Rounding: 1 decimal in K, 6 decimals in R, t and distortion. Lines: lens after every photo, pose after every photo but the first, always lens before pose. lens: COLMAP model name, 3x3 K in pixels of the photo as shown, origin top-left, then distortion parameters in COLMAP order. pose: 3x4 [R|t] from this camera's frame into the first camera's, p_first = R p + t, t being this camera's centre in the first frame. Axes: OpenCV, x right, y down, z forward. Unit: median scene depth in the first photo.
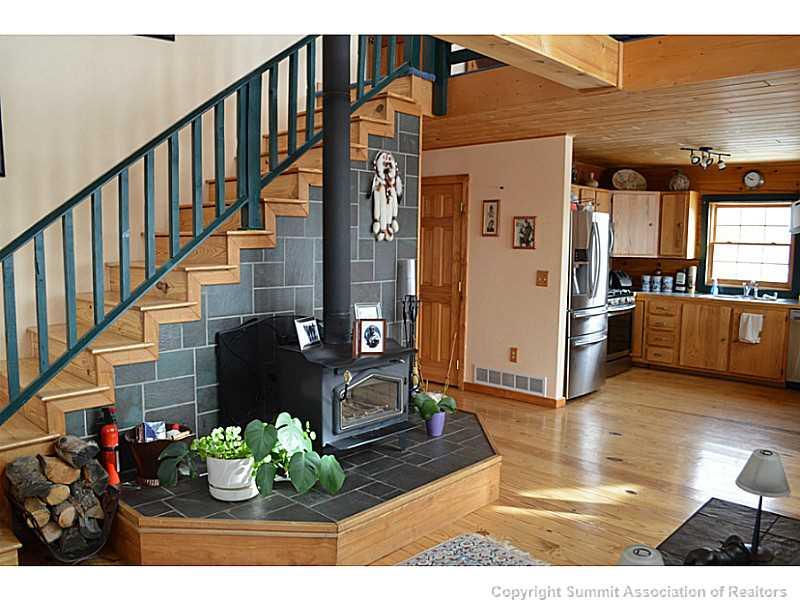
lens RADIAL K [[635.0, 0, 403.7], [0, 635.0, 297.5], [0, 0, 1]] dist [-0.074576, 0.000547]
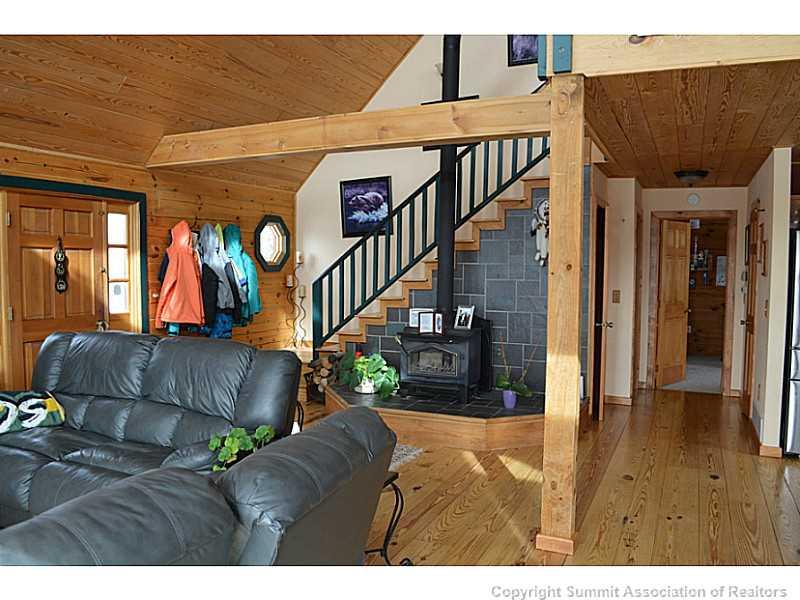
lens RADIAL K [[635.0, 0, 400.4], [0, 635.0, 300.9], [0, 0, 1]] dist [-0.074576, 0.000547]
pose [[0.307676, 0.029454, -0.951035, 1.434966], [-0.093461, 0.995623, 0.000599, 0.013039], [0.946890, 0.088701, 0.309082, 0.396242]]
